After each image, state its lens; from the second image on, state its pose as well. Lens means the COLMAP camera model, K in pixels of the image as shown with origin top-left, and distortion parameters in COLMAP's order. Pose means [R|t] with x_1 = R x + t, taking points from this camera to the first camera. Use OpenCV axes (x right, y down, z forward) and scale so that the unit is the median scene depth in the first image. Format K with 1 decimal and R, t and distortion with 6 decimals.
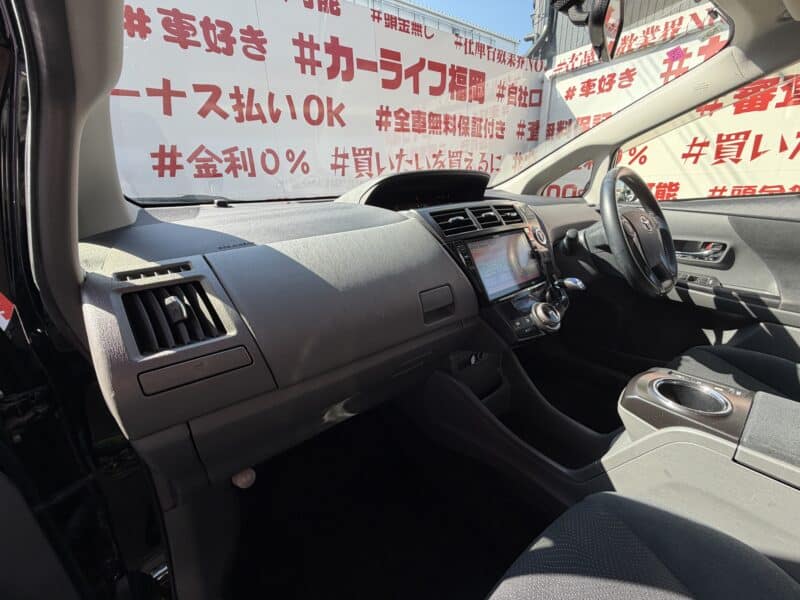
lens RADIAL K [[329.0, 0, 400.0], [0, 329.0, 300.0], [0, 0, 1]] dist [-0.008565, 0.000384]
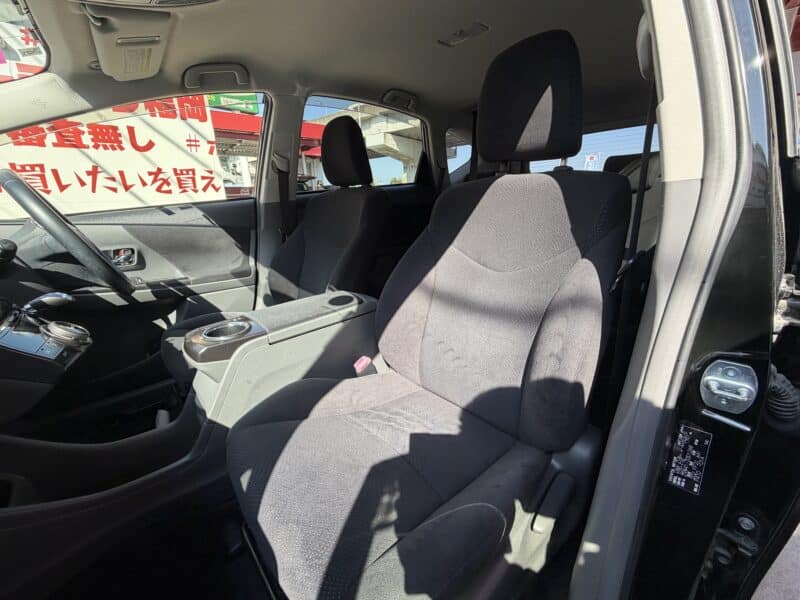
lens RADIAL K [[329.0, 0, 400.0], [0, 329.0, 300.0], [0, 0, 1]] dist [-0.008565, 0.000384]
pose [[-0.050815, -0.261443, 0.963880, -0.259664], [0.368235, 0.892223, 0.261420, 0.045717], [-0.928343, 0.368219, 0.050934, 0.106548]]
